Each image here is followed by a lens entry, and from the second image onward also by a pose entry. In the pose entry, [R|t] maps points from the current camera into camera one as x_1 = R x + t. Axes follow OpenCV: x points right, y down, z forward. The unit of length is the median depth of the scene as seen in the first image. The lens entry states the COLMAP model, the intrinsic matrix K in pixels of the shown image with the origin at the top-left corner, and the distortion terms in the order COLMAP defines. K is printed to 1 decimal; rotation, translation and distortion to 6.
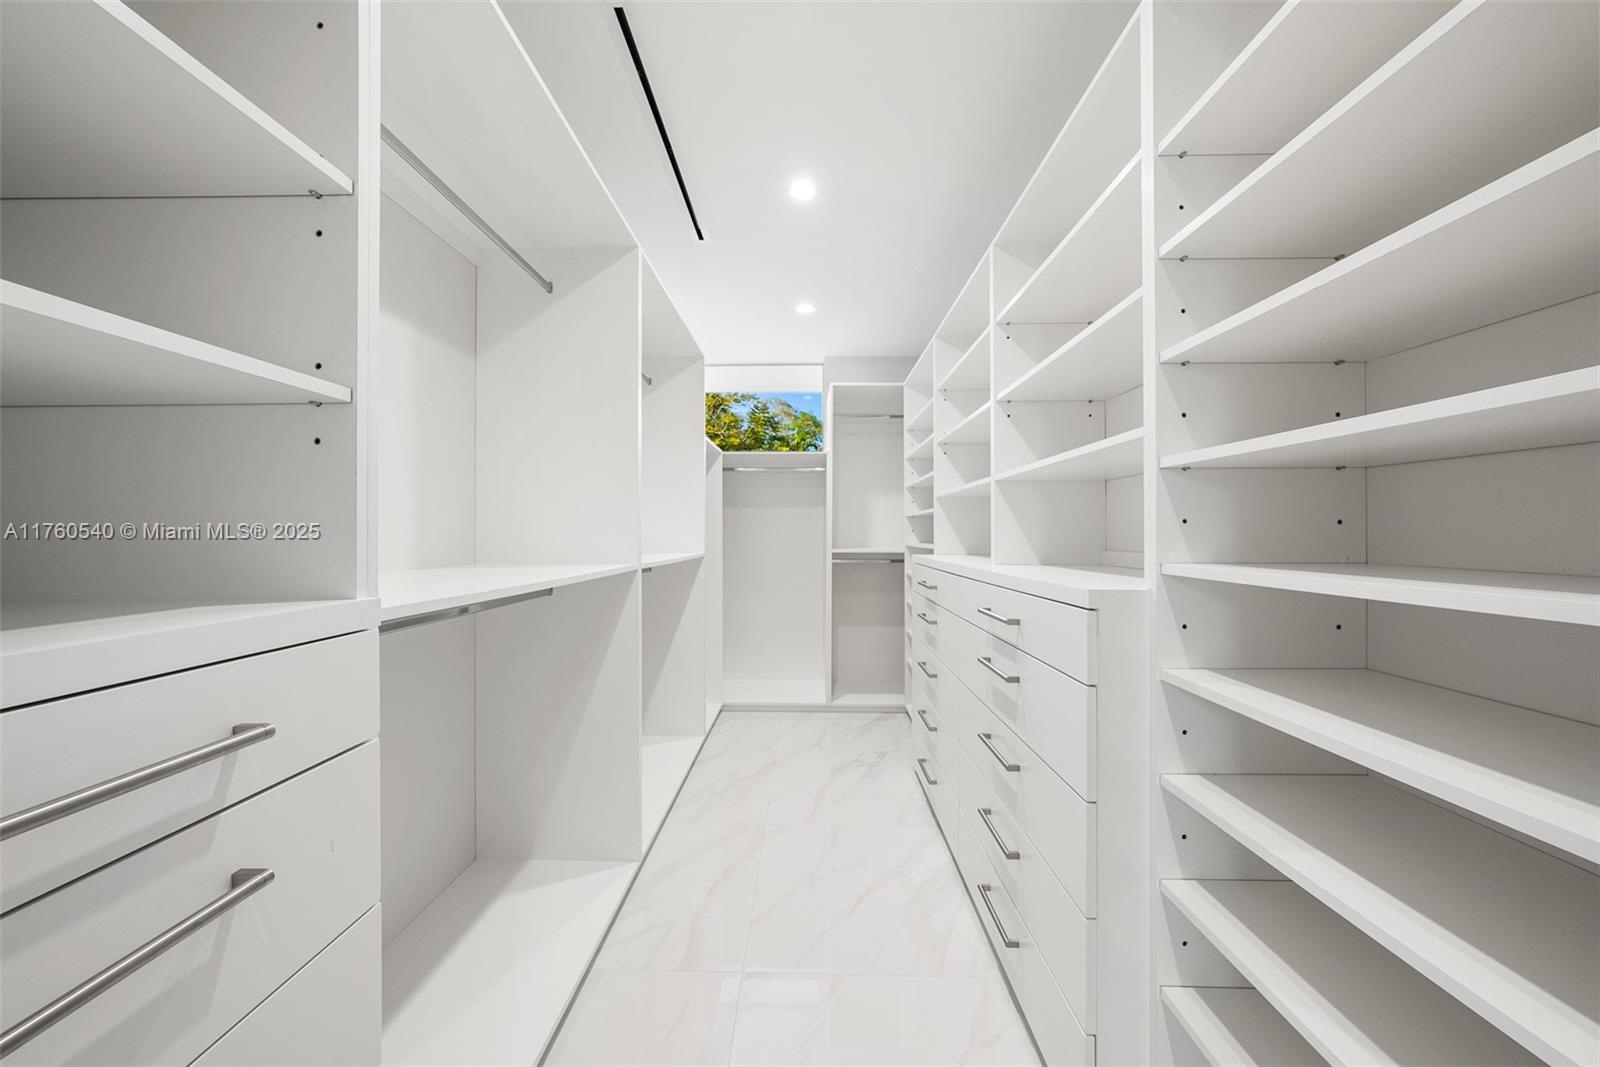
lens RADIAL K [[541.5, 0, 805.7], [0, 541.5, 535.1], [0, 0, 1]] dist [0.000966, -0.000026]
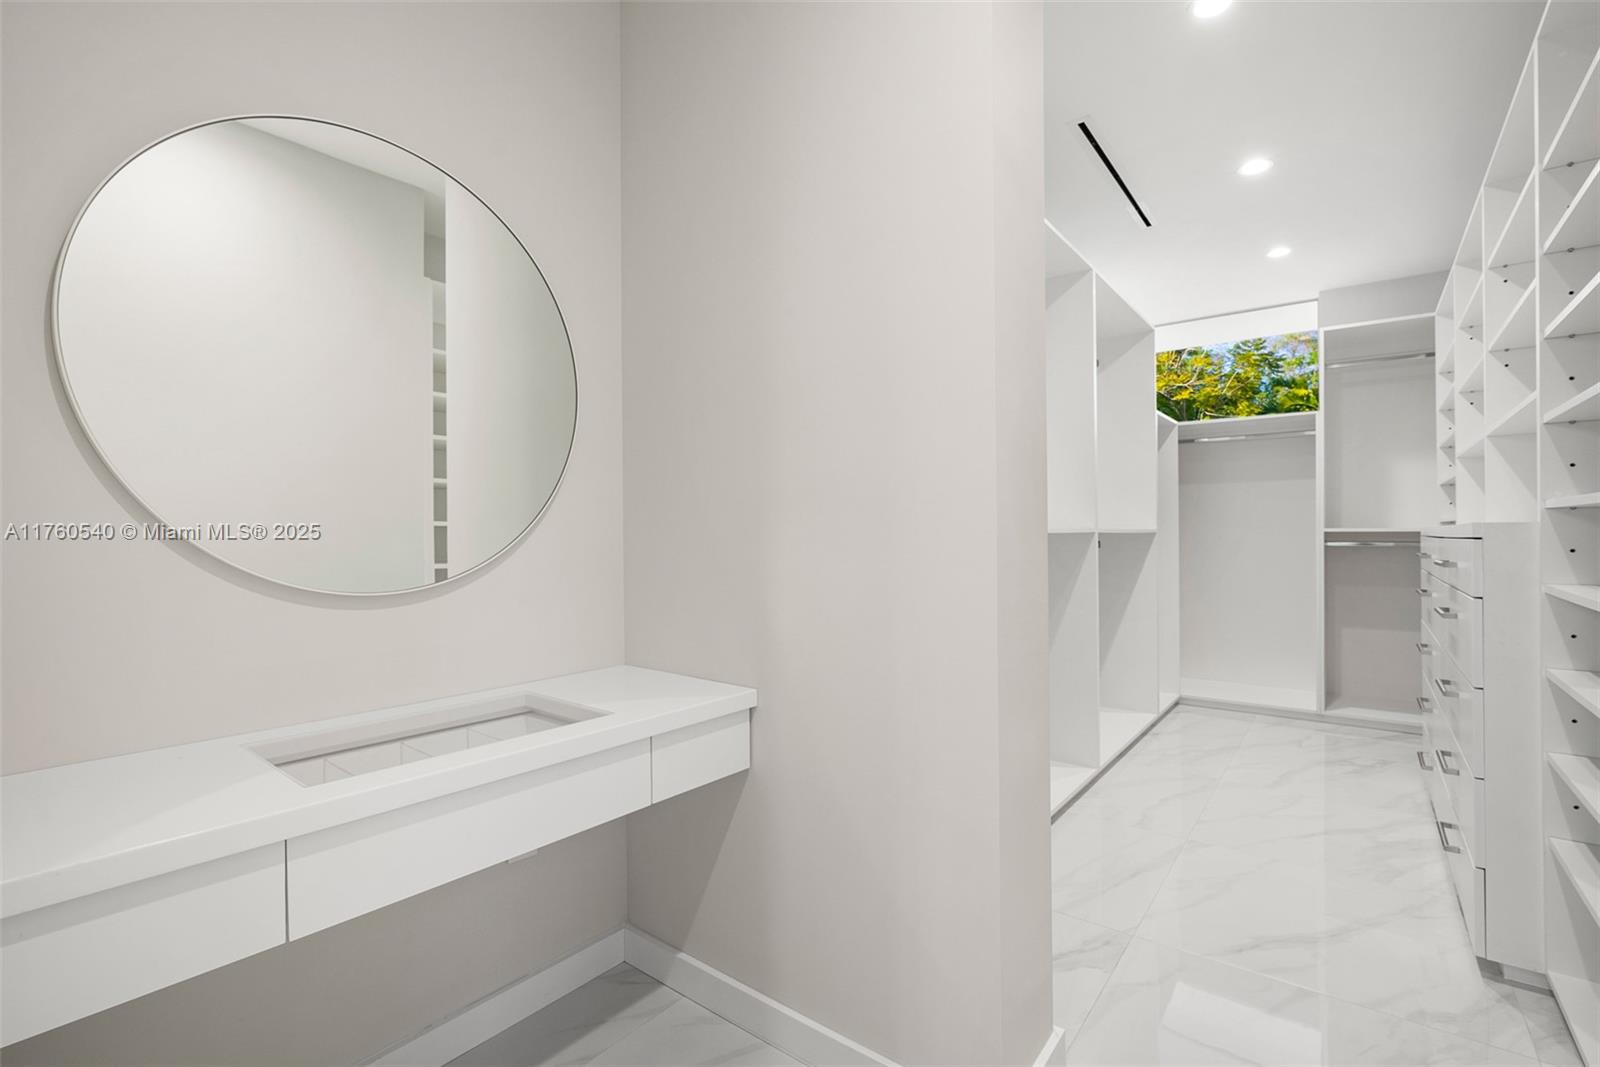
lens RADIAL K [[728.5, 0, 806.0], [0, 728.5, 539.1], [0, 0, 1]] dist [-0.001620, -0.001193]
pose [[0.801837, -0.007100, -0.597500, 0.080087], [0.009734, 0.999952, 0.001181, 0.034623], [0.597463, -0.006763, 0.801868, -0.378664]]
